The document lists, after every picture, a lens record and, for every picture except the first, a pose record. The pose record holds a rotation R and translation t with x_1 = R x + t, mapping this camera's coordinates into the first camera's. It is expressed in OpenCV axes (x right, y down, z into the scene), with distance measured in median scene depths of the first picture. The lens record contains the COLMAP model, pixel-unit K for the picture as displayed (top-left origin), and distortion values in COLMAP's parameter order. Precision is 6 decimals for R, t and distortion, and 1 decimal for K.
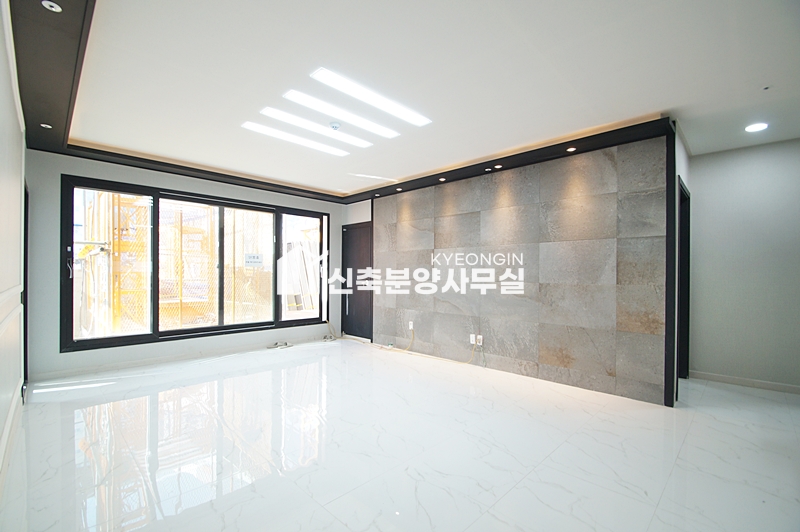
lens RADIAL K [[352.8, 0, 396.6], [0, 352.8, 274.6], [0, 0, 1]] dist [0.011190, -0.014735]
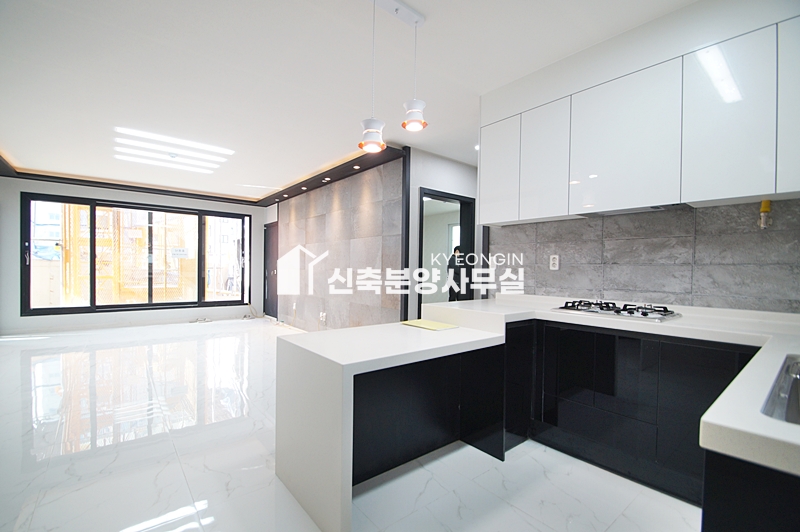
lens RADIAL K [[352.8, 0, 396.6], [0, 352.8, 274.6], [0, 0, 1]] dist [0.011190, -0.014735]
pose [[0.993901, 0.009844, -0.109834, 0.625779], [-0.008333, 0.999864, 0.014206, 0.015406], [0.109959, -0.013204, 0.993848, -0.217215]]
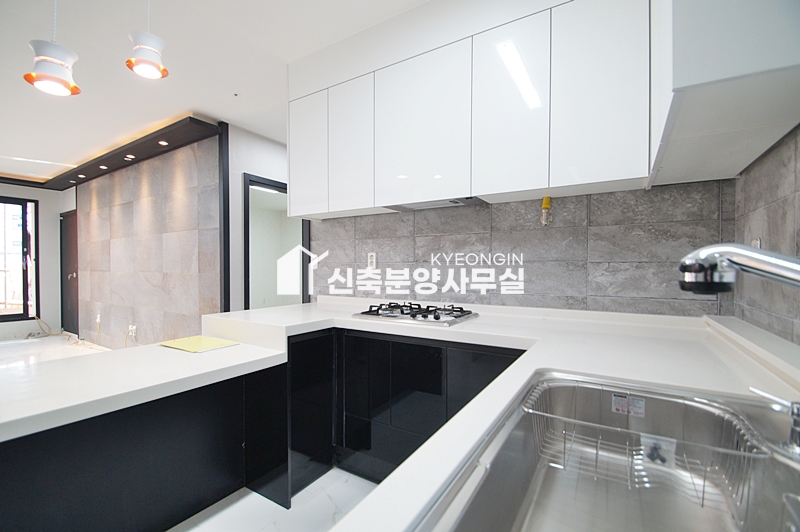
lens RADIAL K [[352.8, 0, 396.6], [0, 352.8, 274.6], [0, 0, 1]] dist [0.011190, -0.014735]
pose [[0.977733, -0.008833, 0.209666, 0.750545], [0.005218, 0.999828, 0.017789, 0.012902], [-0.209787, -0.016299, 0.977611, -0.129106]]
